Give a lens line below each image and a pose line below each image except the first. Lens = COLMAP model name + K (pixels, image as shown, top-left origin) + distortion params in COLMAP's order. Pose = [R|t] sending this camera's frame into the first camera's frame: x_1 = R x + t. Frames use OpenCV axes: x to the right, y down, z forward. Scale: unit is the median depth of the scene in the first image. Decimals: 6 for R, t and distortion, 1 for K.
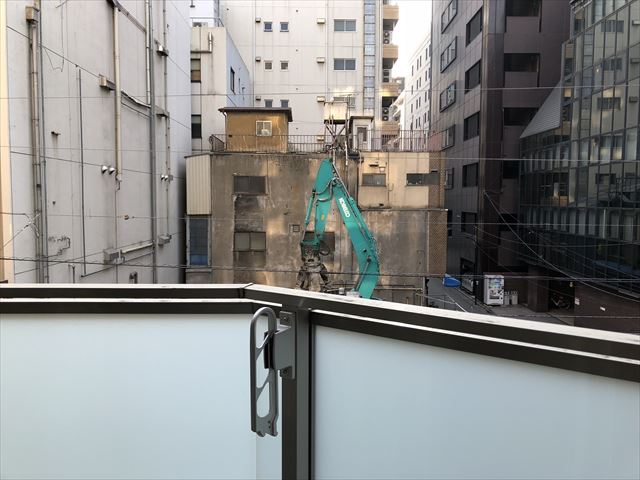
lens RADIAL K [[529.0, 0, 322.2], [0, 529.0, 241.8], [0, 0, 1]] dist [0.008990, -0.000680]
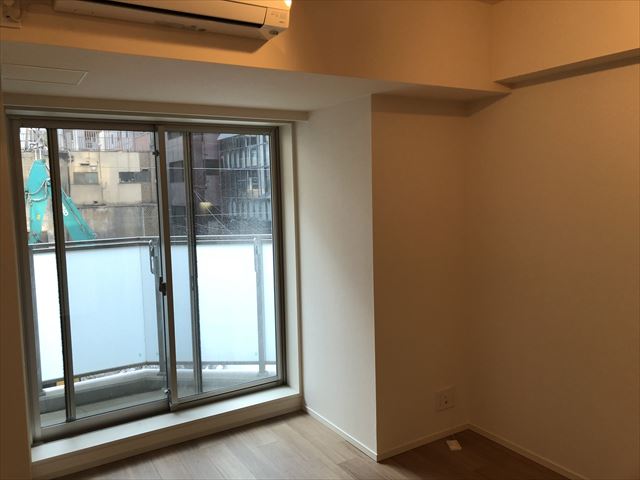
lens RADIAL K [[529.0, 0, 321.4], [0, 529.0, 239.5], [0, 0, 1]] dist [0.008990, -0.000680]
pose [[0.851942, -0.077860, 0.517816, -0.054521], [0.074587, 0.996844, 0.027172, 0.007464], [-0.518297, 0.015474, 0.855060, -0.115498]]
